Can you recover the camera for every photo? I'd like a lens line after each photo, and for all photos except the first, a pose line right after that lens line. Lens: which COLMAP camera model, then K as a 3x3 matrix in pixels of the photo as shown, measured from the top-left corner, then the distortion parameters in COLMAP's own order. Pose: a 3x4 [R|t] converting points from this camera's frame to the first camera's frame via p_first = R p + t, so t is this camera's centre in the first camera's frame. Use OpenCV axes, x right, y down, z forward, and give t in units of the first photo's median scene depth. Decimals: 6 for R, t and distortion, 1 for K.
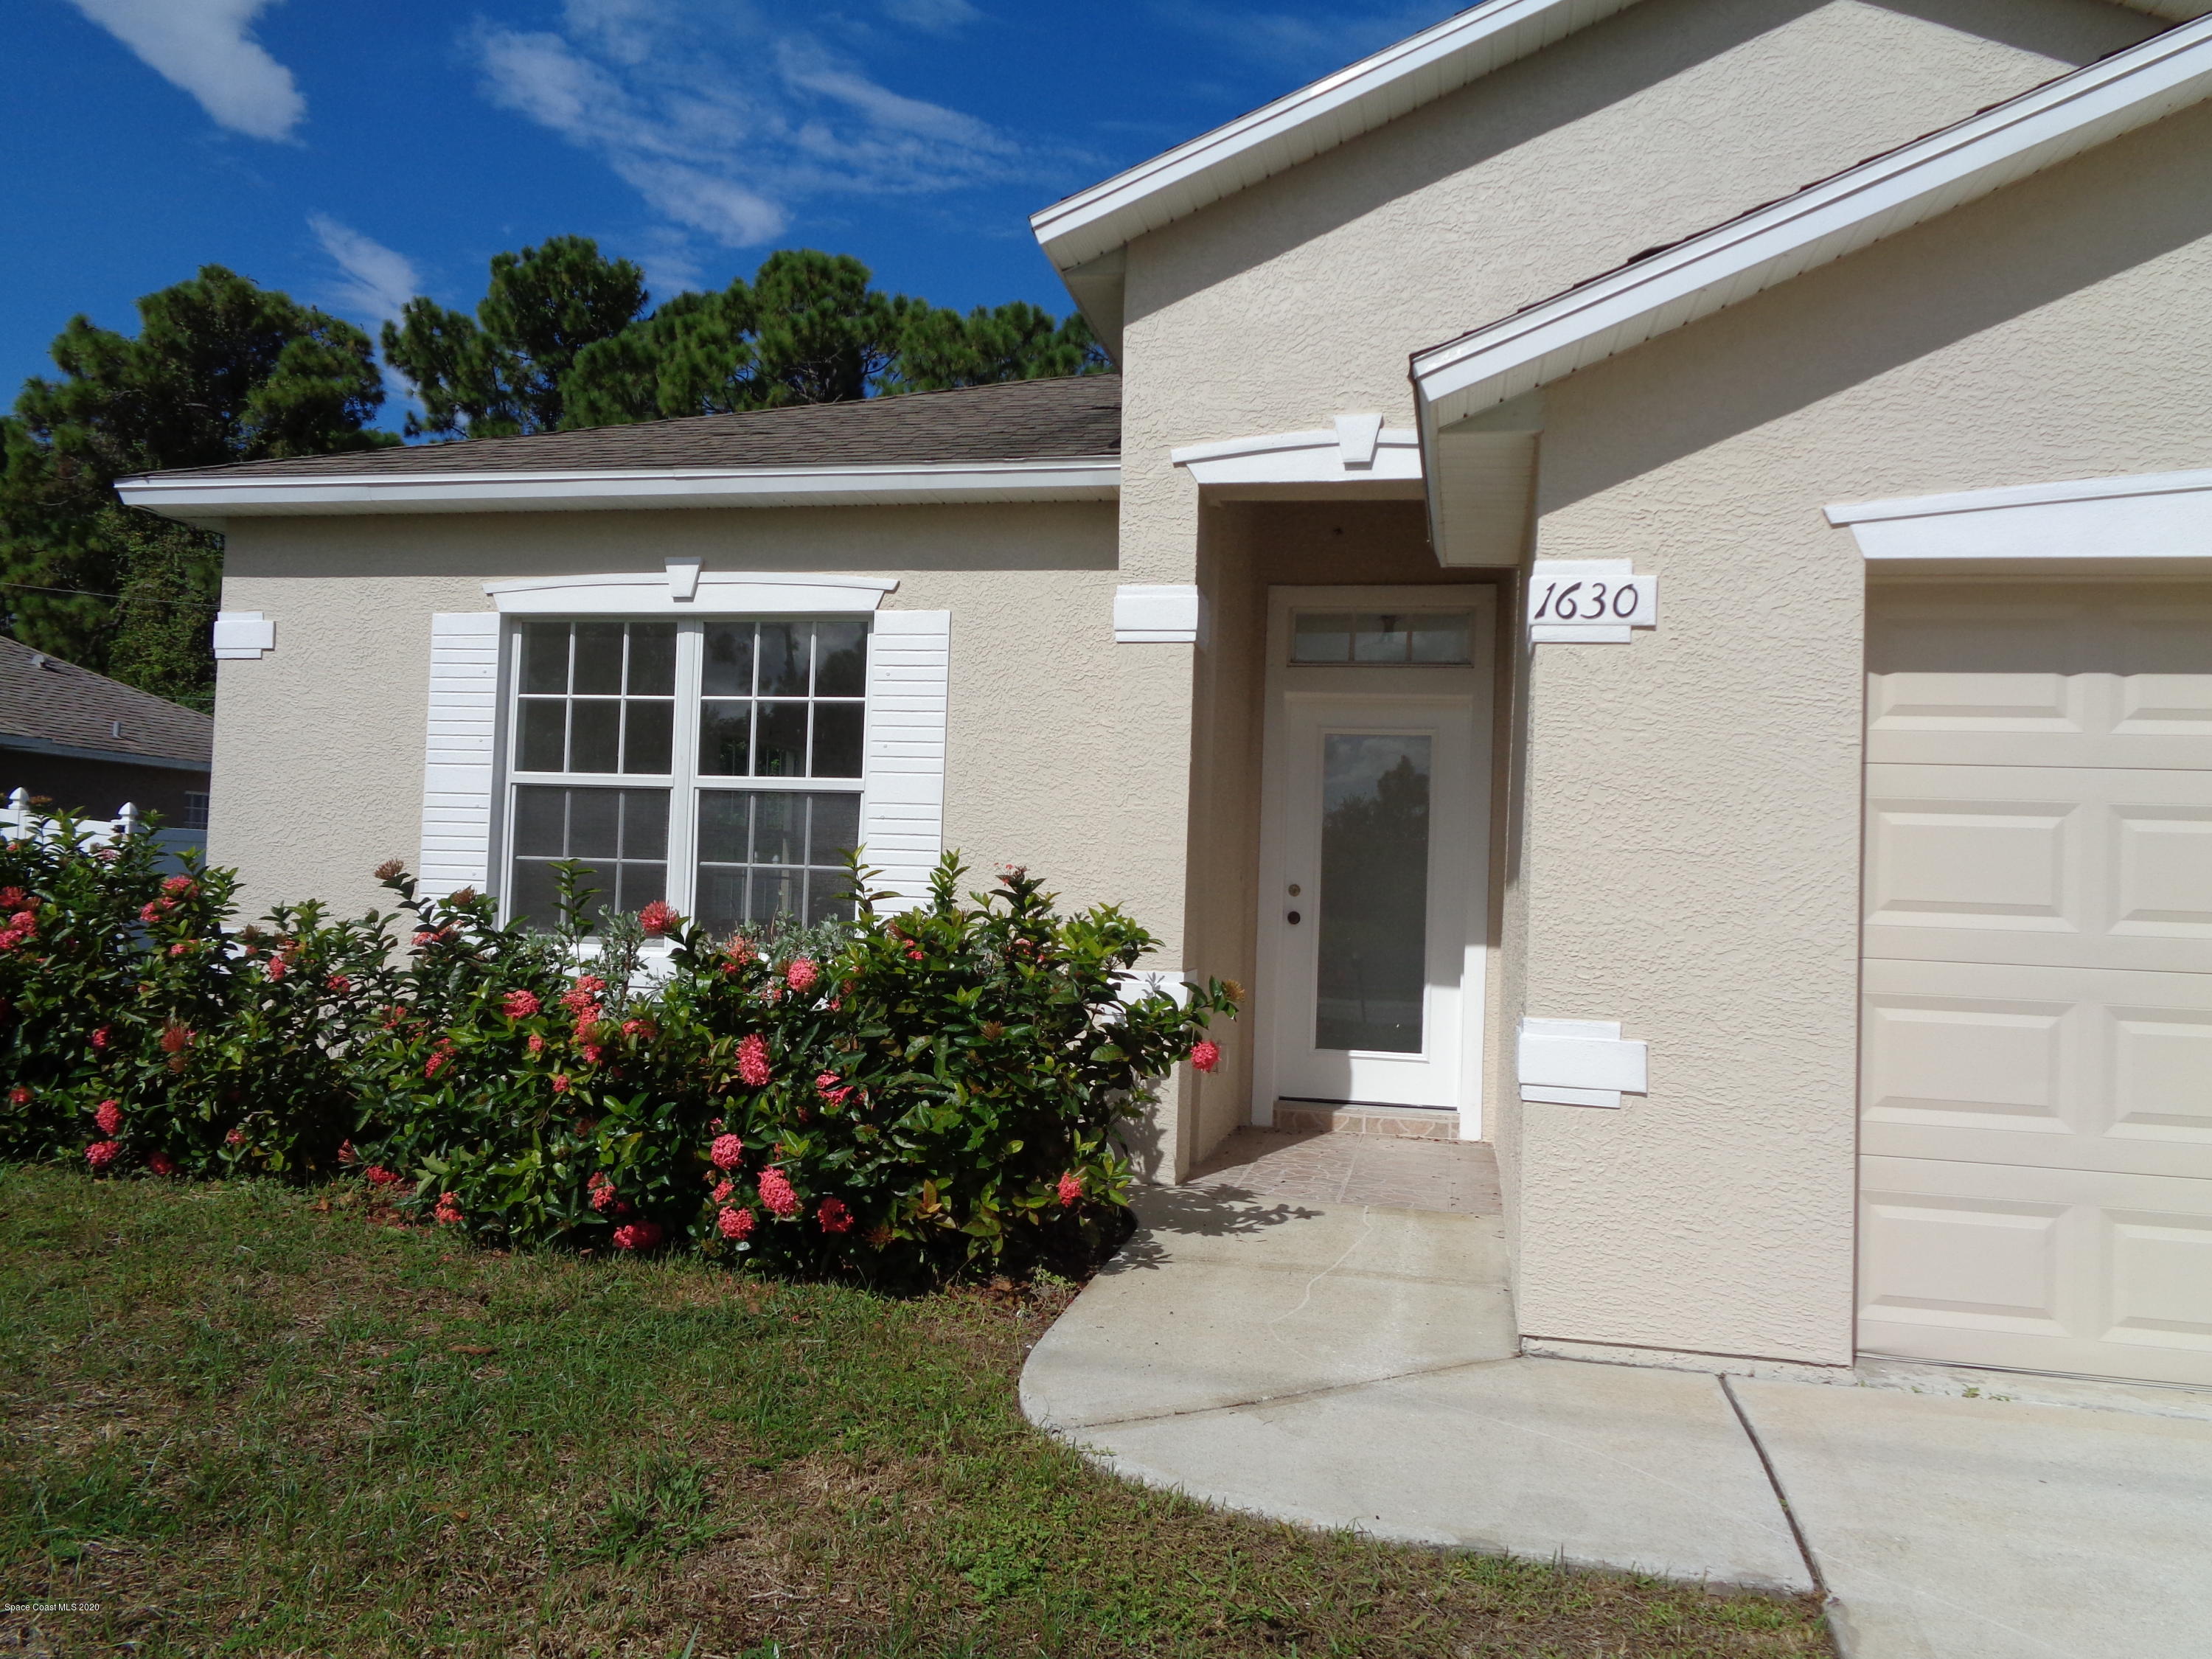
lens RADIAL K [[1663.0, 0, 1107.5], [0, 1663.0, 826.4], [0, 0, 1]] dist [0.007595, 0.011292]
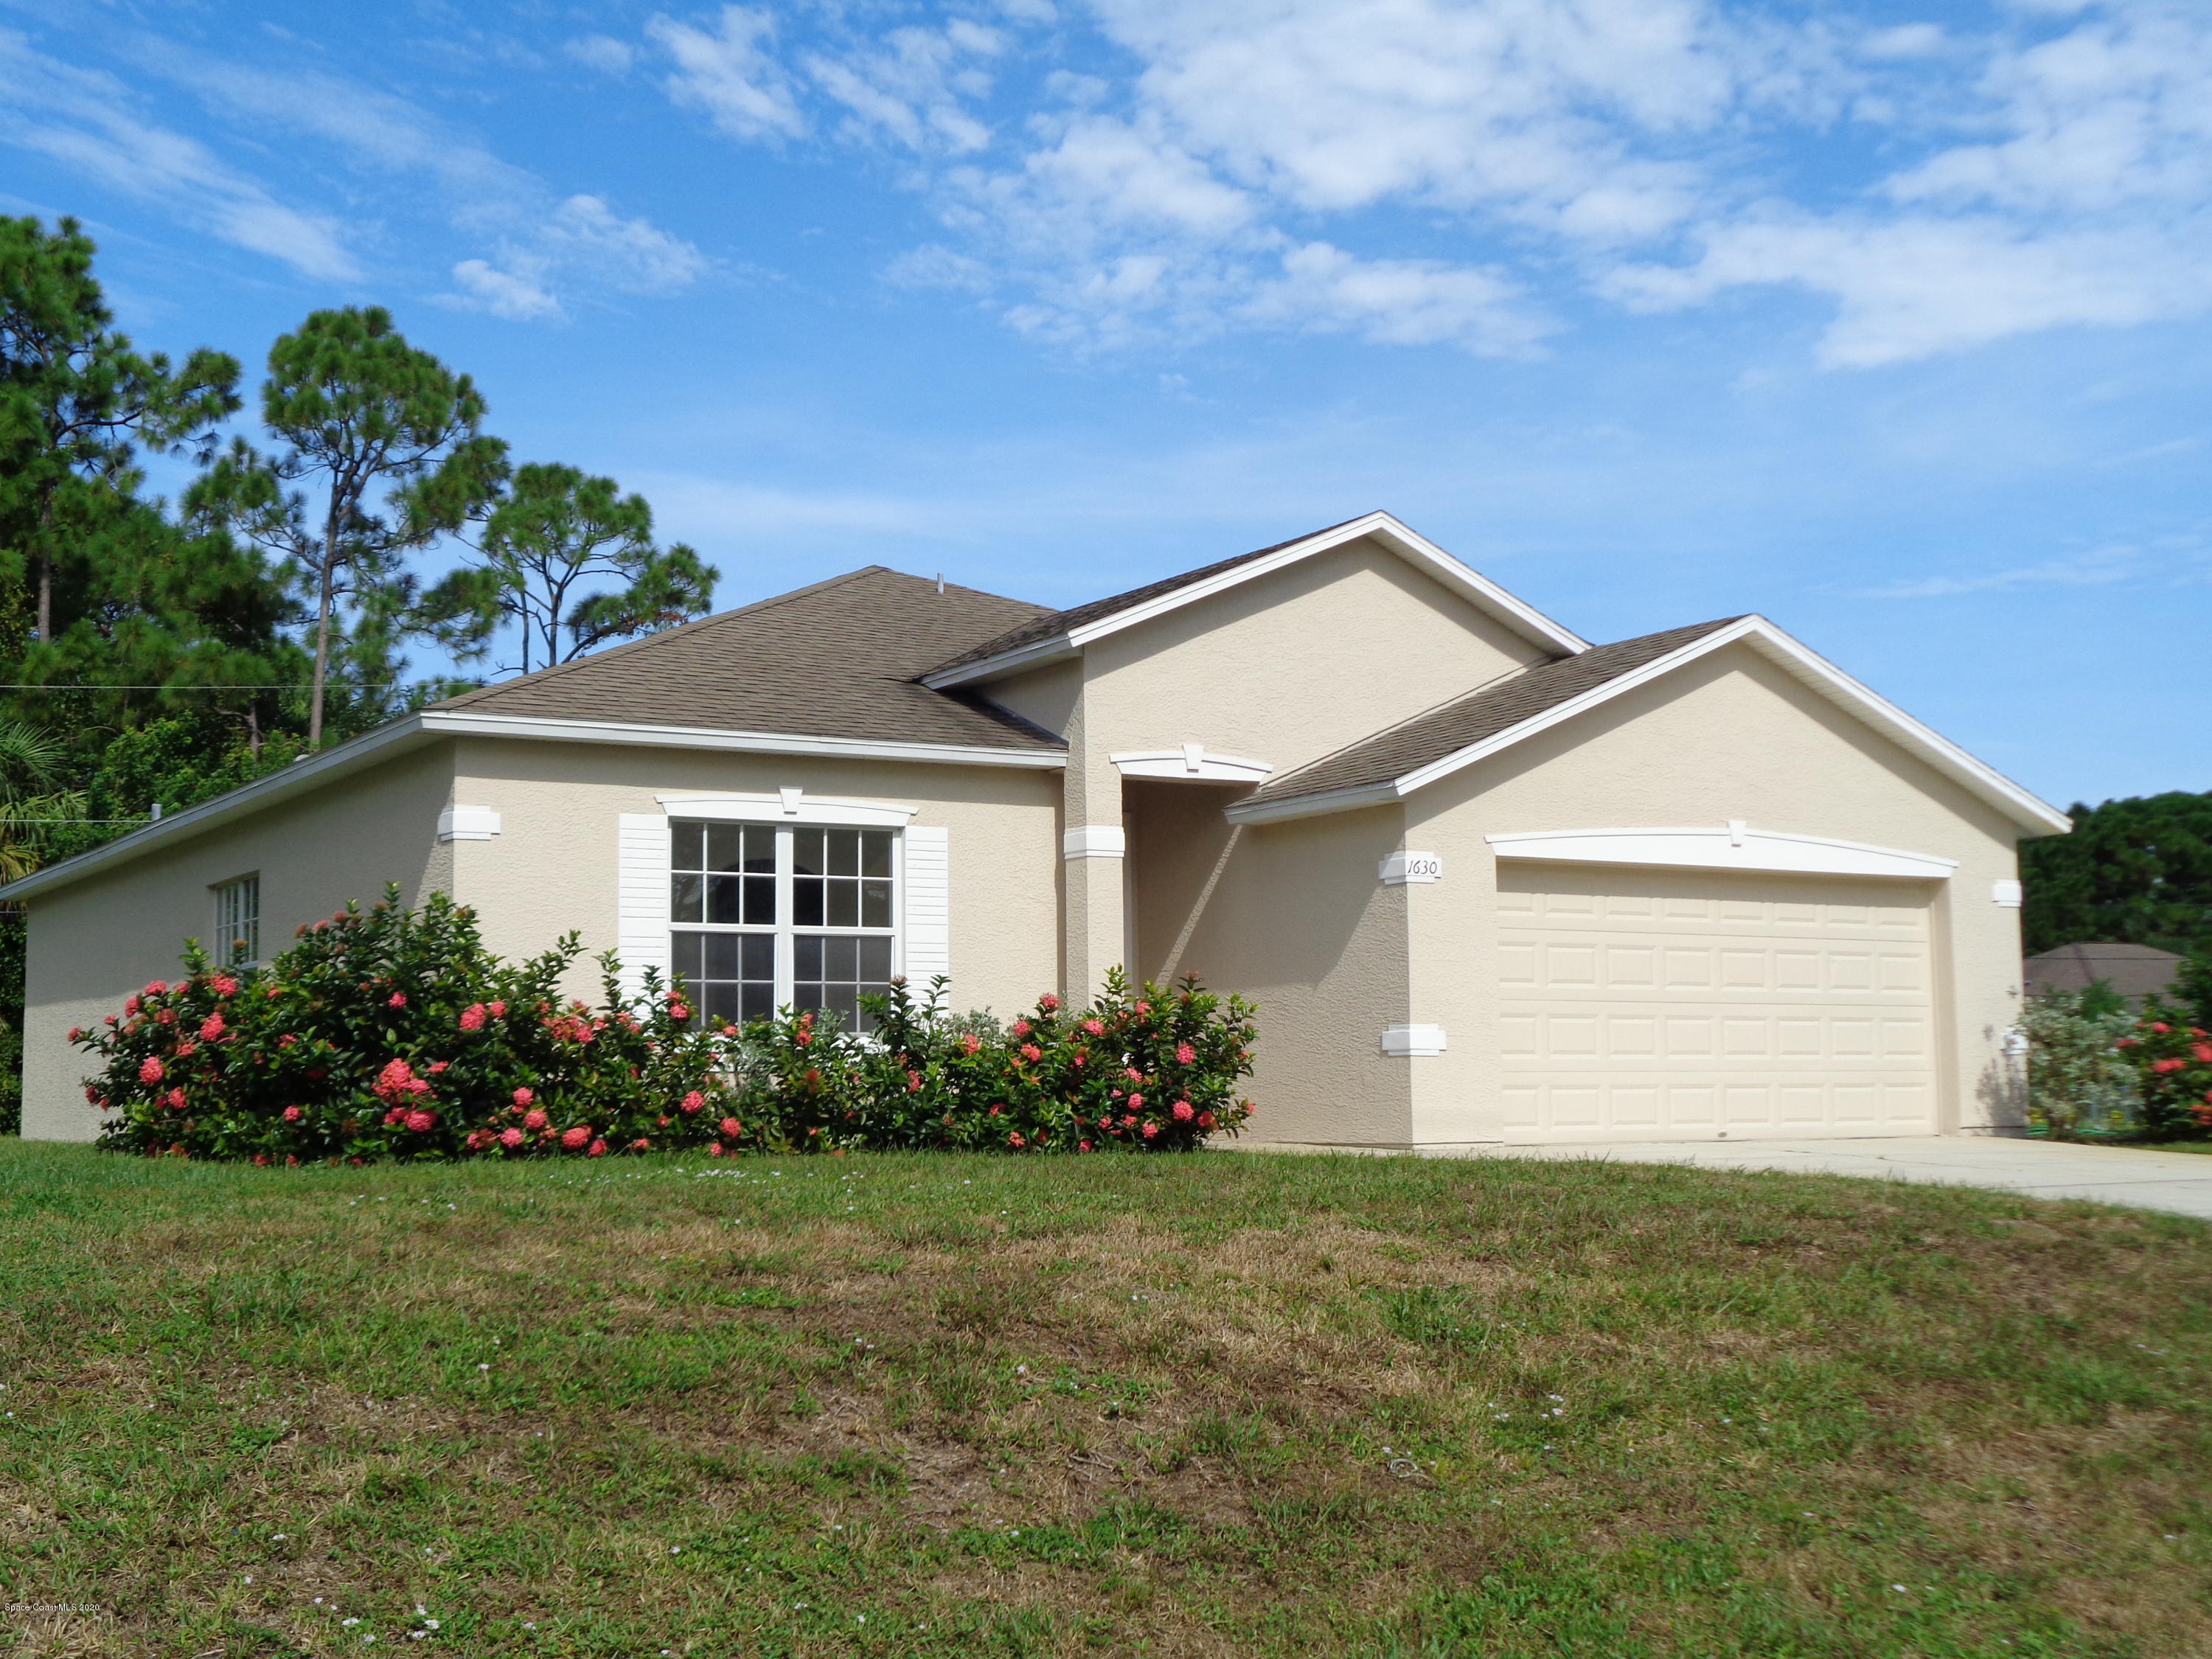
lens RADIAL K [[2669.8, 0, 1103.0], [0, 2669.8, 827.2], [0, 0, 1]] dist [-0.011927, 0.000000]
pose [[0.722578, 0.023290, 0.690897, -0.321433], [0.009879, 0.998982, -0.044008, -0.001749], [-0.691219, 0.038625, 0.721612, -0.183869]]
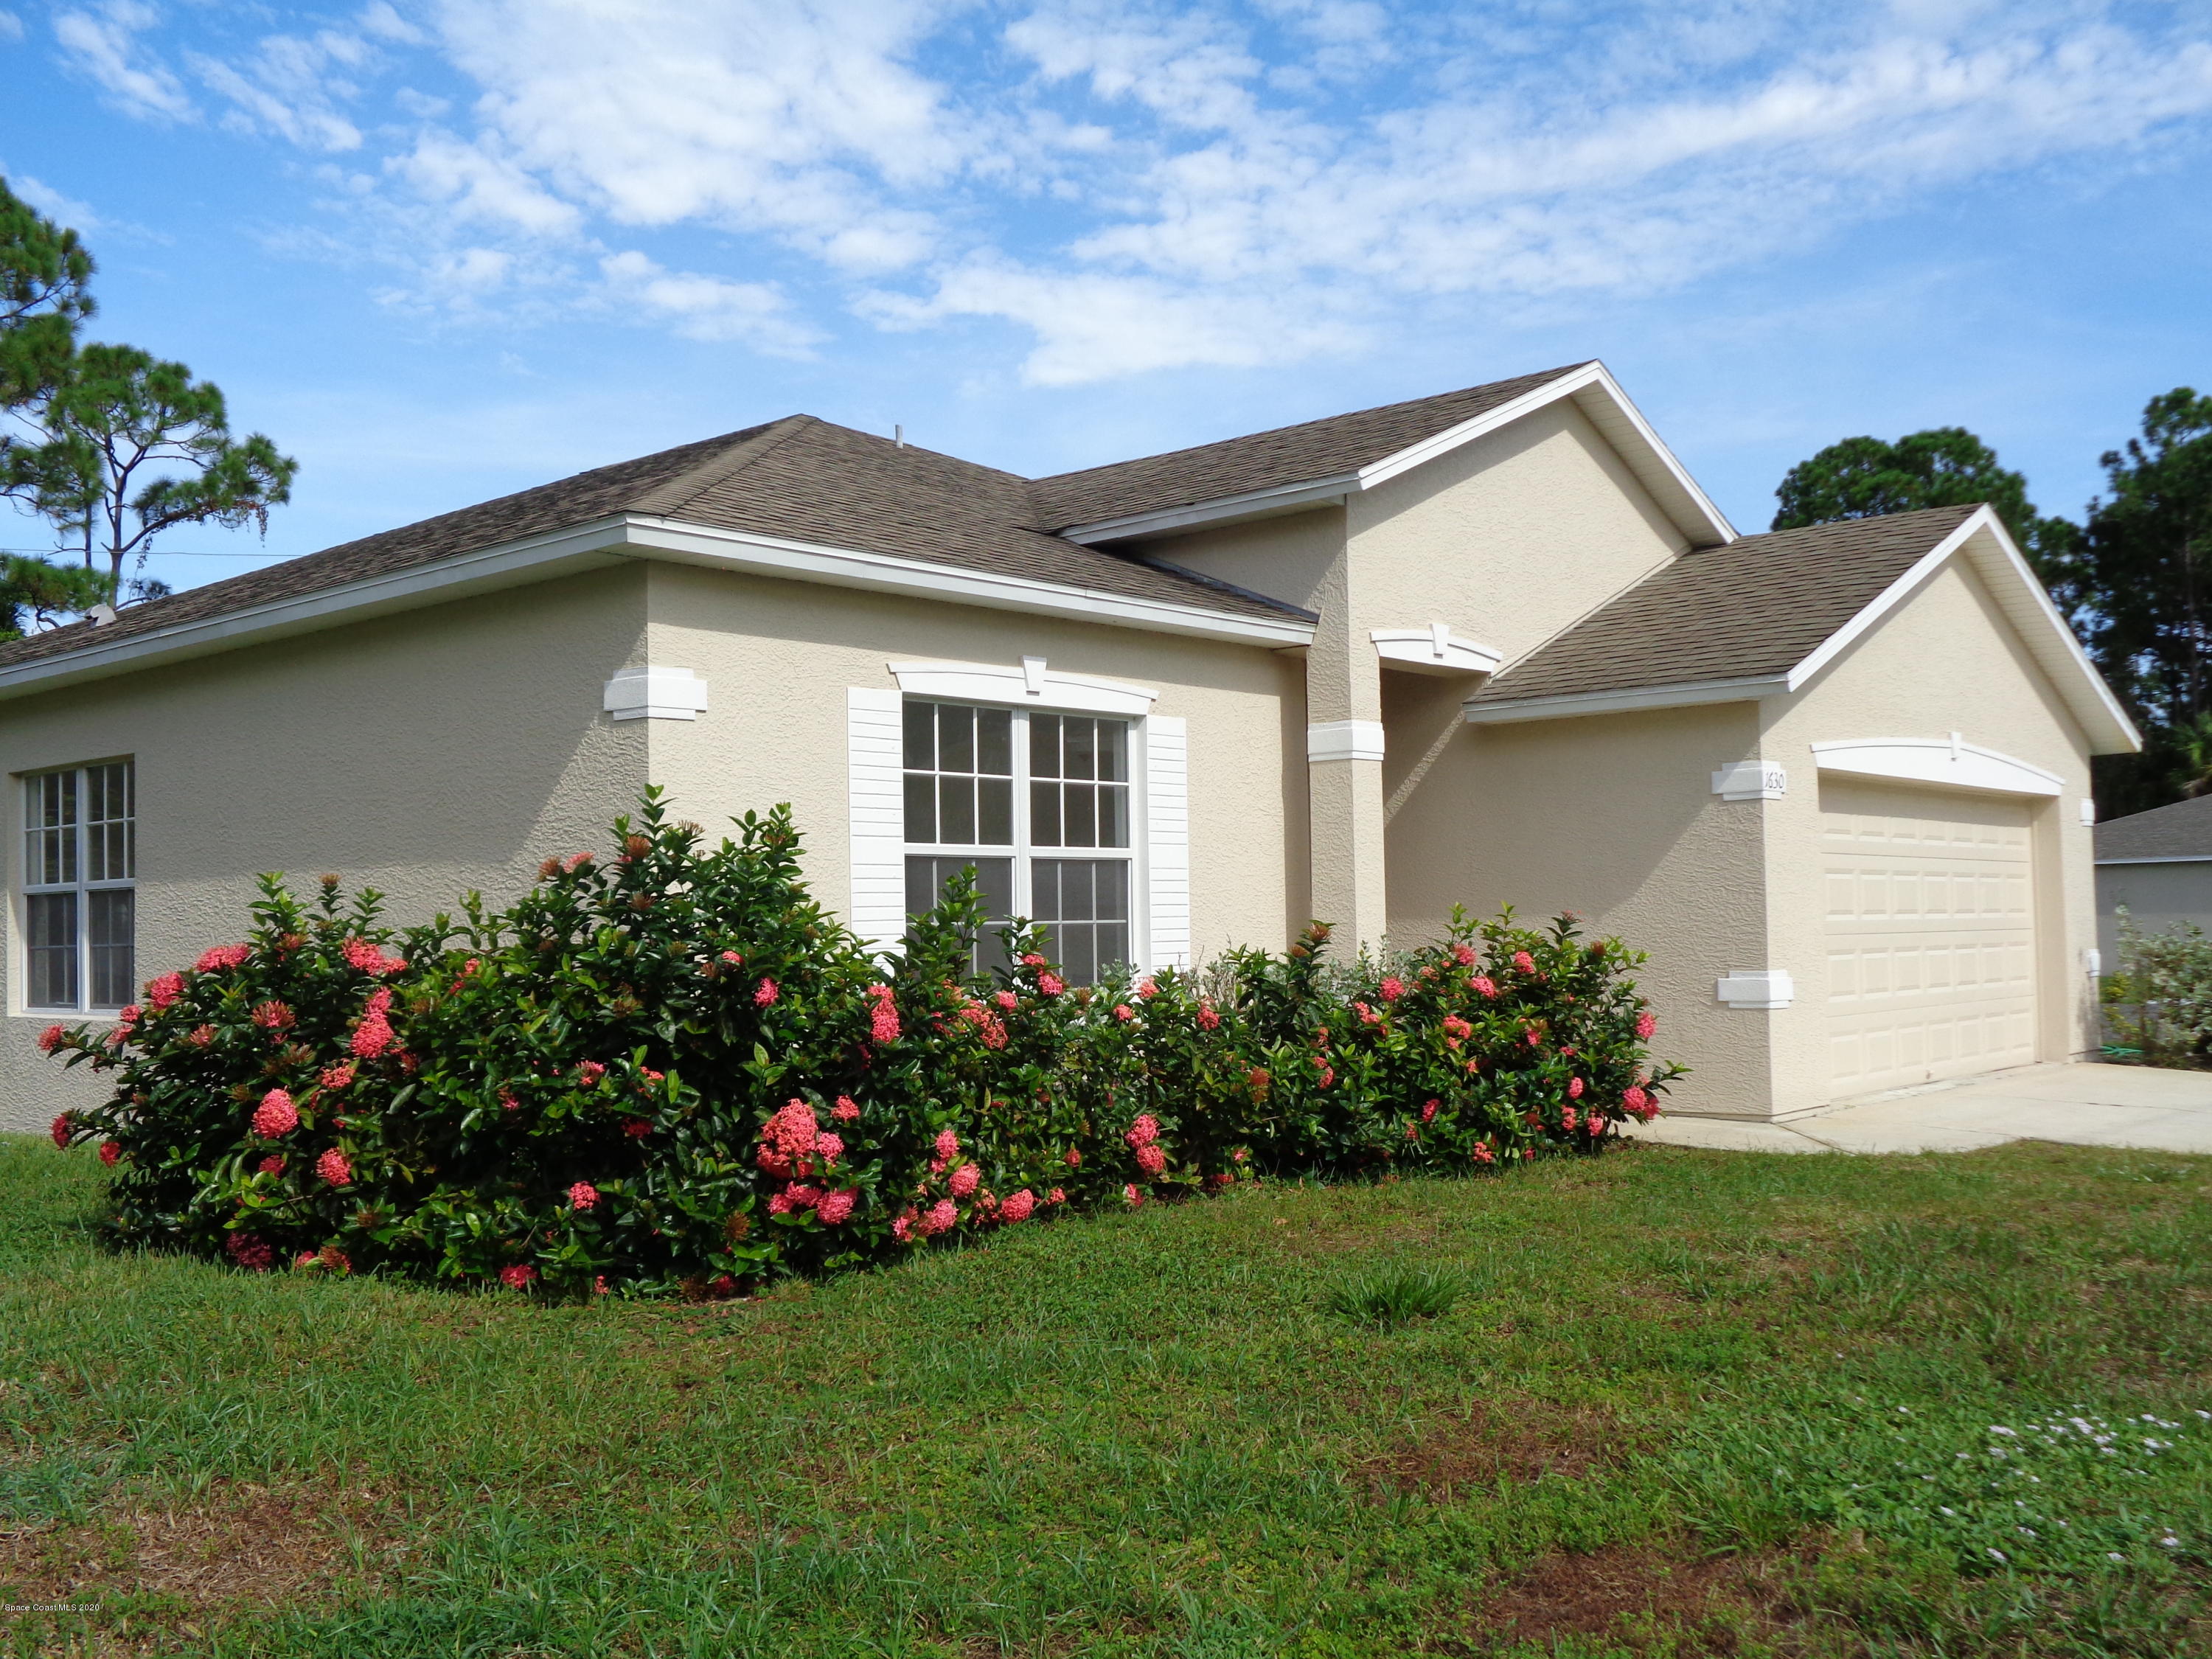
lens RADIAL K [[2096.0, 0, 1107.7], [0, 2096.0, 842.6], [0, 0, 1]] dist [-0.054914, 0.000000]
pose [[0.470933, -0.009583, 0.882117, -0.270473], [0.002068, 0.999950, 0.009759, -0.008631], [-0.882167, -0.002772, 0.470929, 0.050428]]
